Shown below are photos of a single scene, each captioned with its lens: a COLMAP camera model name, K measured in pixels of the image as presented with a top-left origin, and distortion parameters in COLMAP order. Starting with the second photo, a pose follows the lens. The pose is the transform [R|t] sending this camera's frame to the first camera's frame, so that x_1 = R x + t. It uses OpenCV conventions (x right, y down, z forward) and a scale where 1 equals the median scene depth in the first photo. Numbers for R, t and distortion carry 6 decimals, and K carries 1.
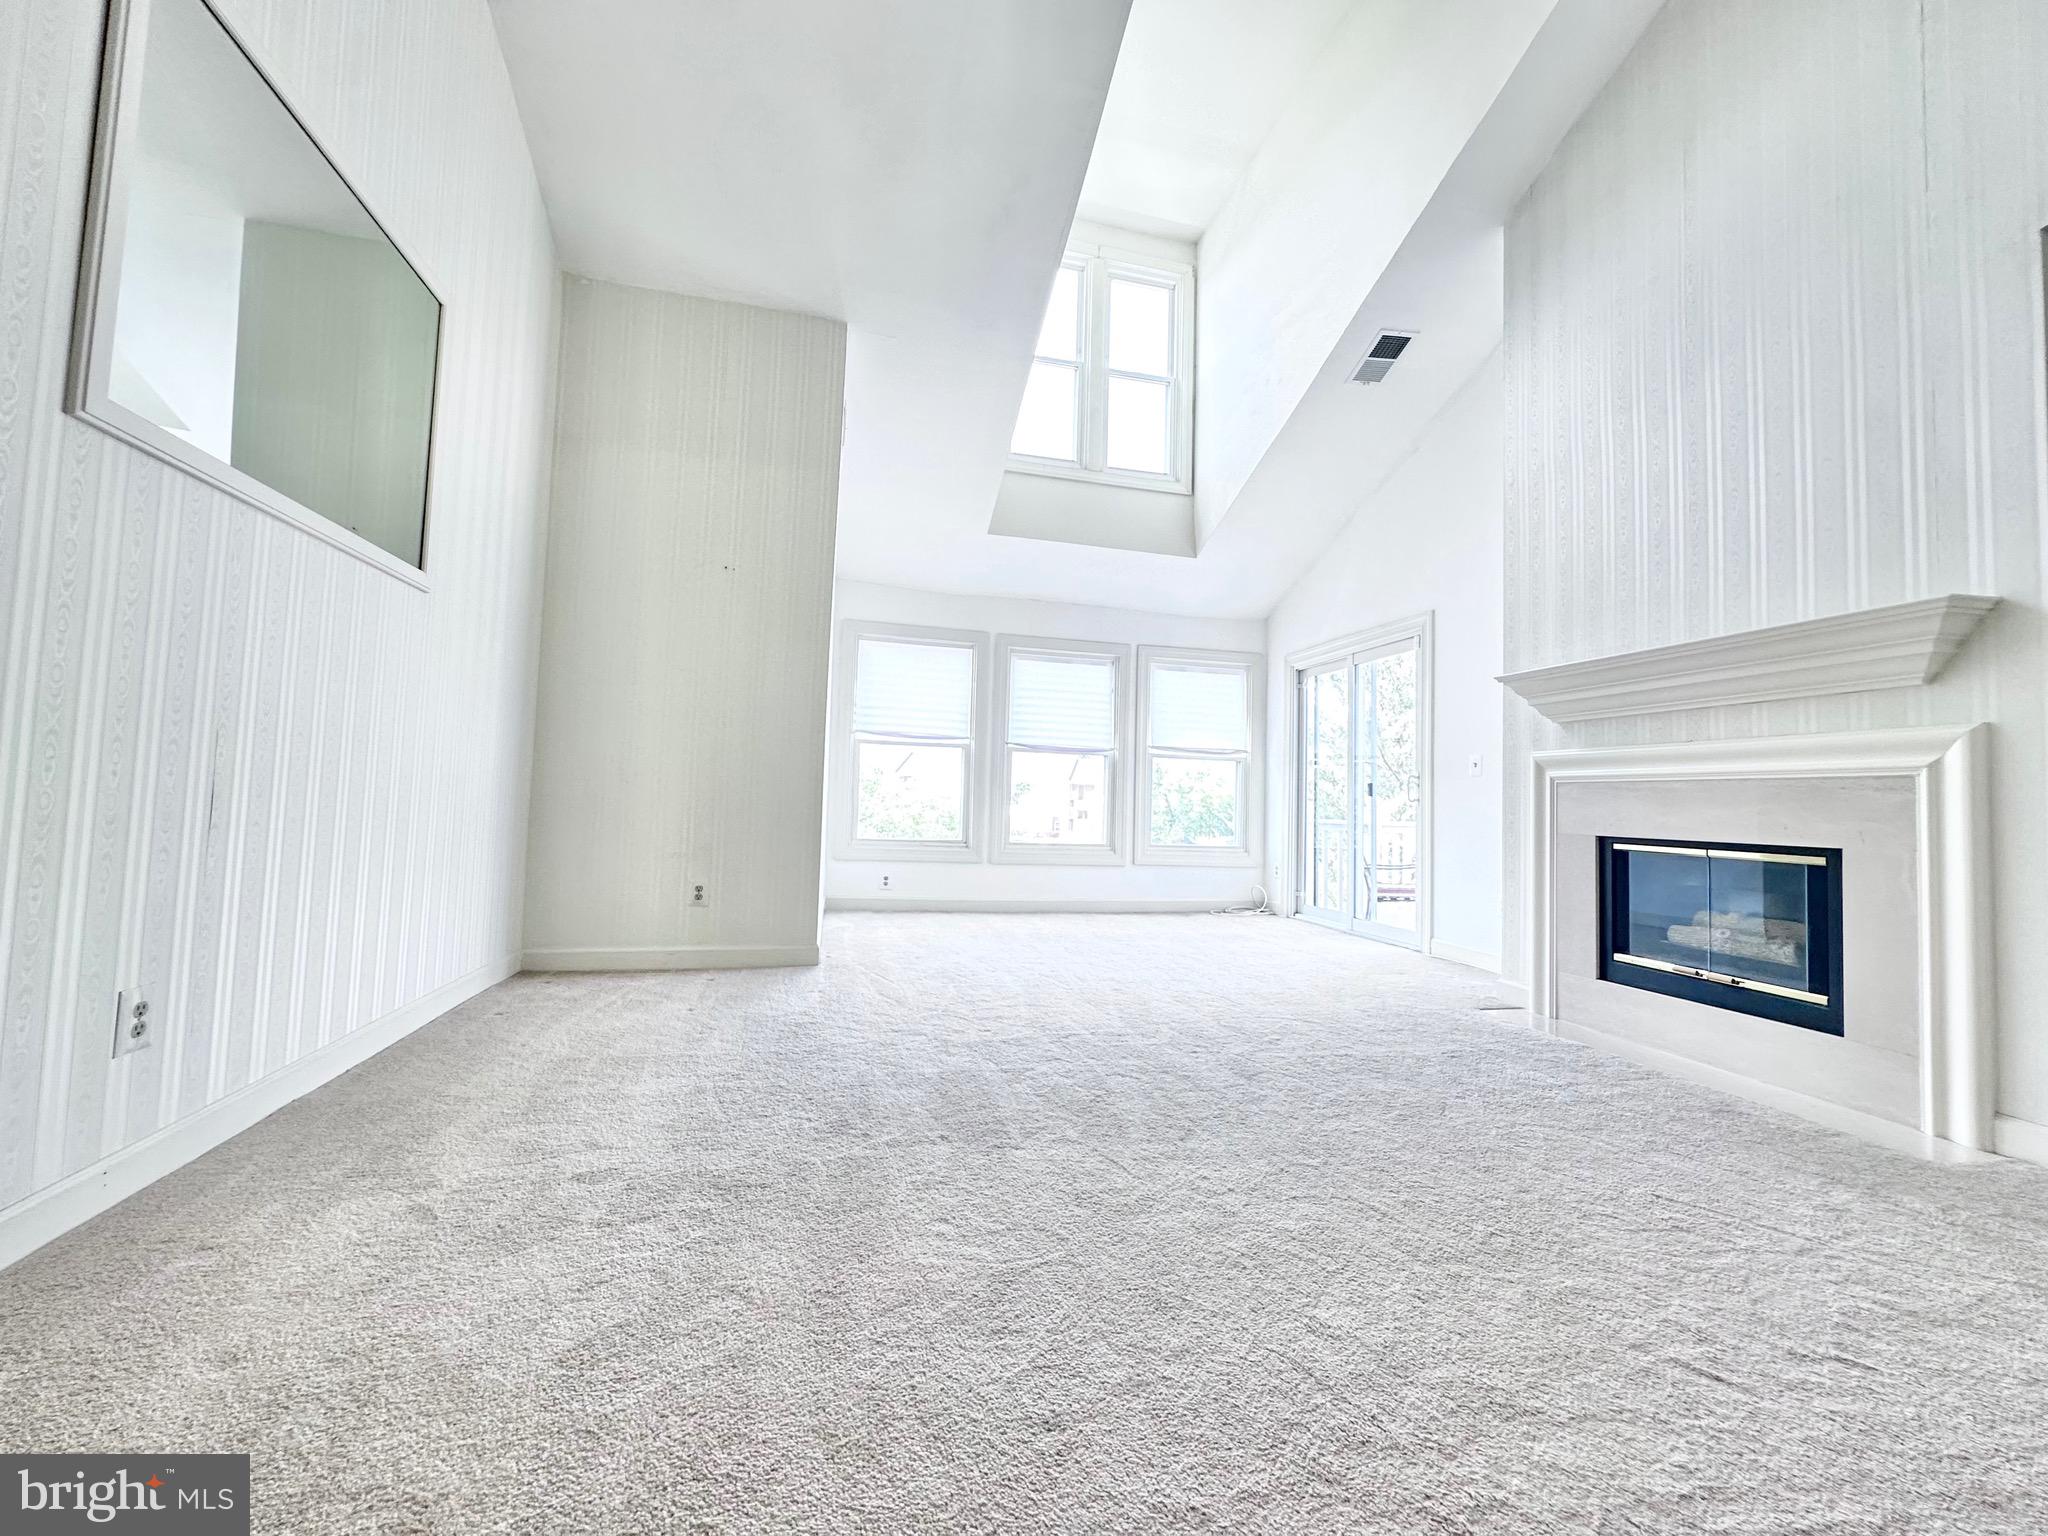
lens RADIAL K [[815.6, 0, 1022.7], [0, 815.6, 764.8], [0, 0, 1]] dist [-0.003576, 0.000395]
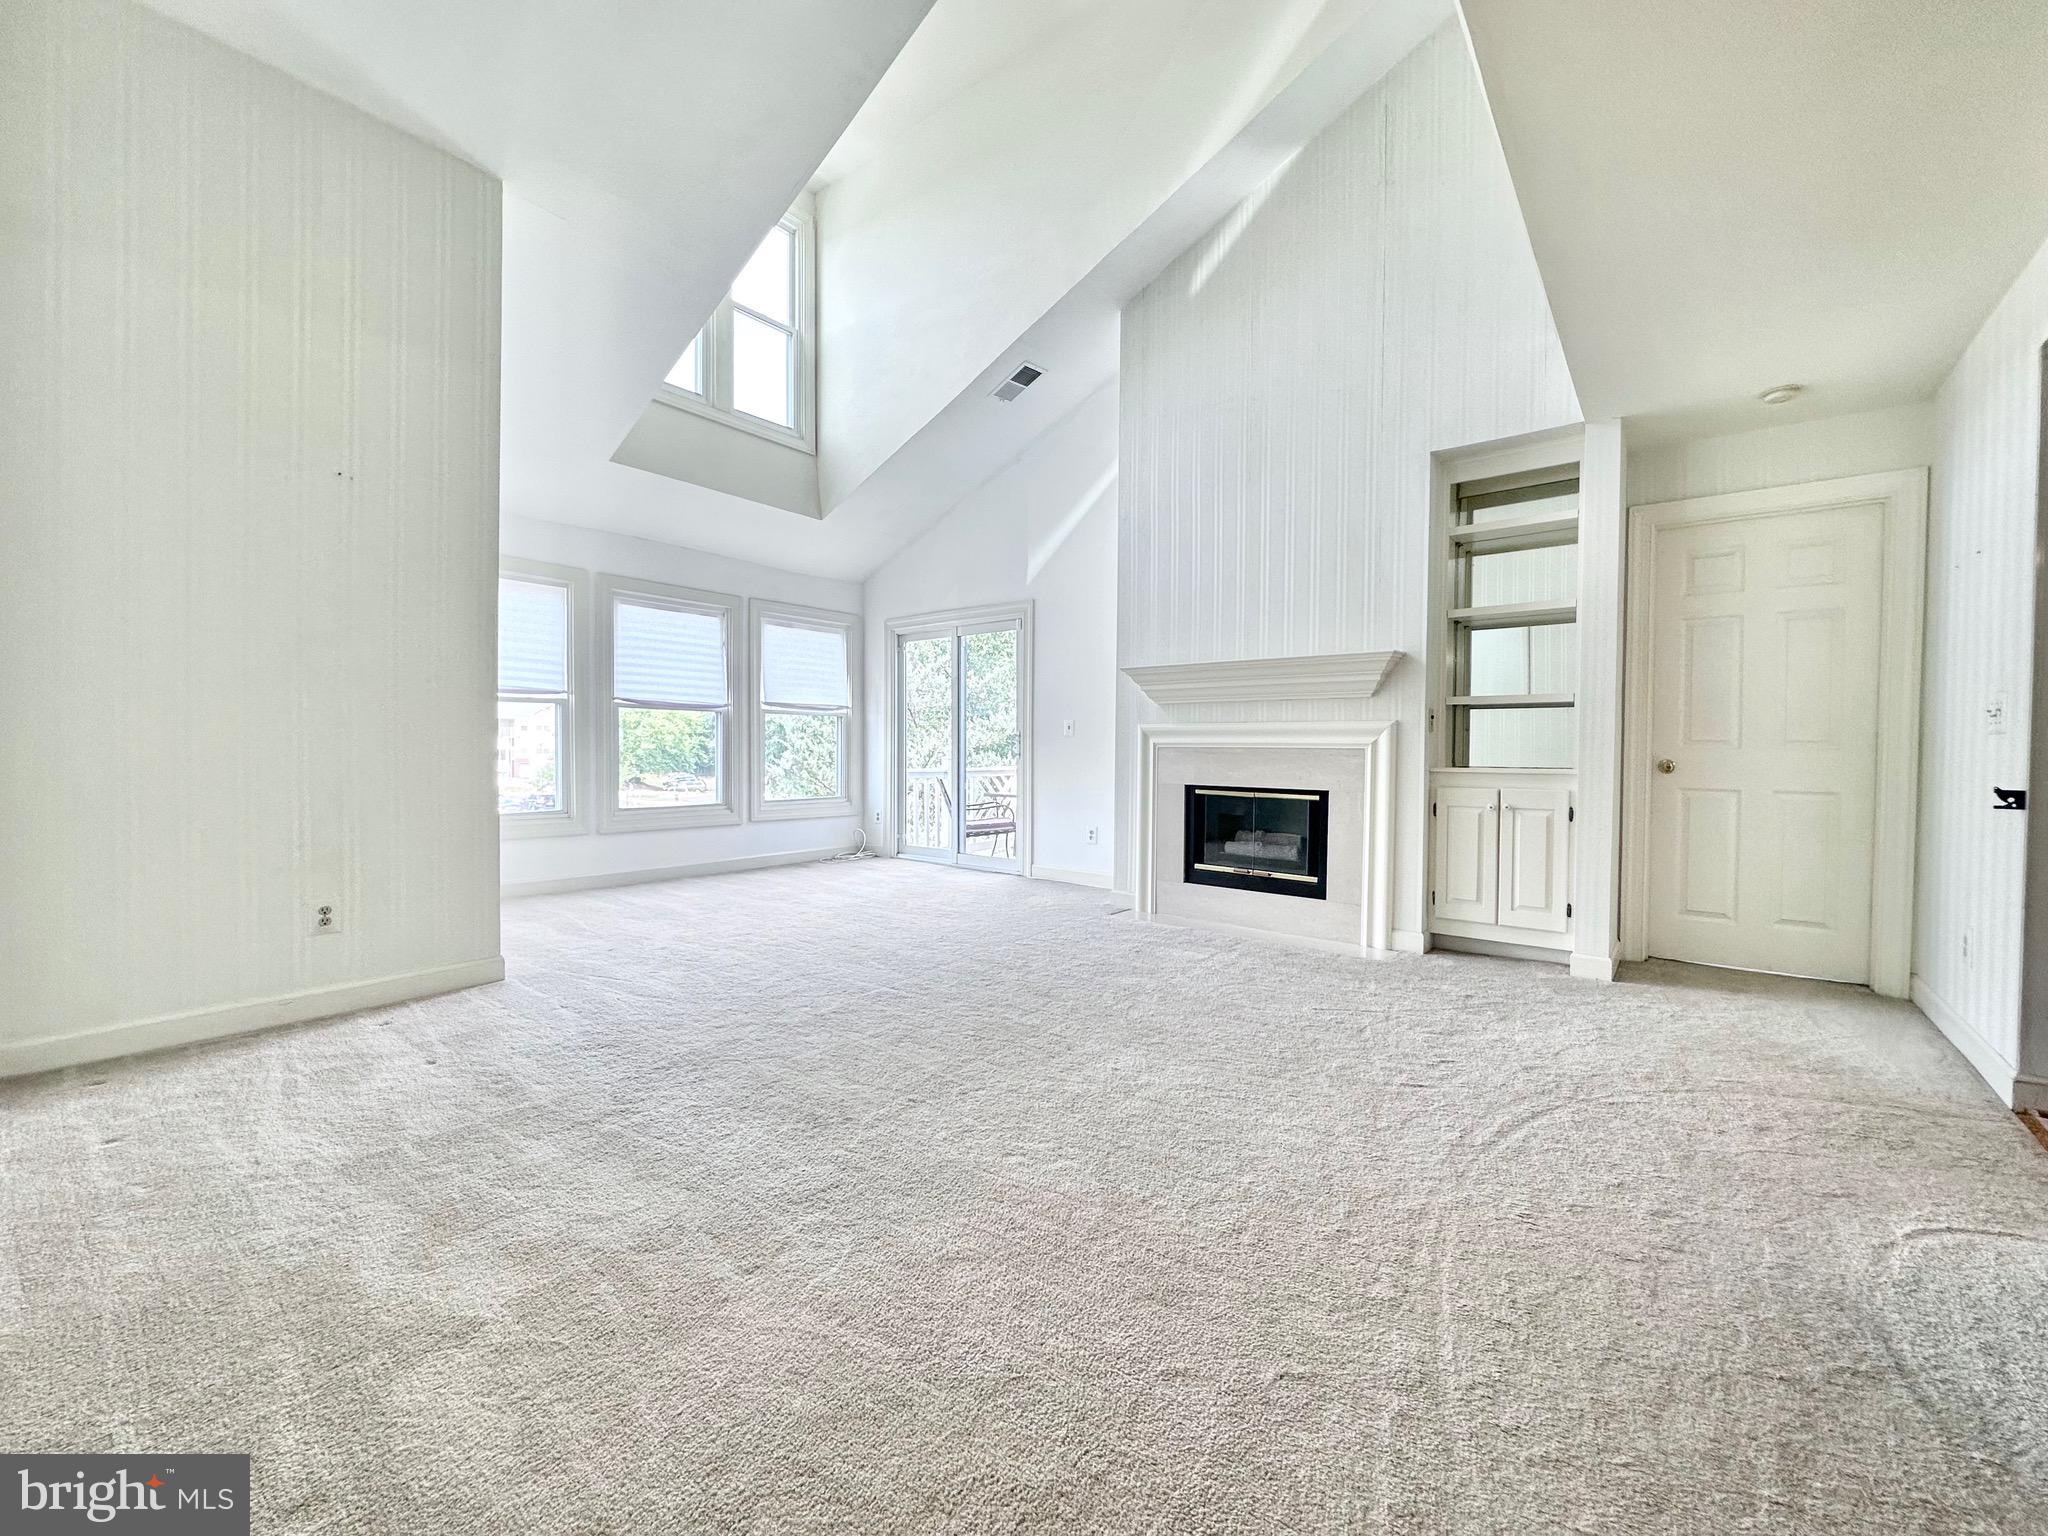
lens RADIAL K [[815.6, 0, 1021.5], [0, 815.6, 764.5], [0, 0, 1]] dist [-0.003576, 0.000395]
pose [[0.793369, -0.037162, 0.607606, -0.405778], [-0.012699, 0.996907, 0.077554, -0.056789], [-0.608609, -0.069245, 0.790443, 0.037589]]
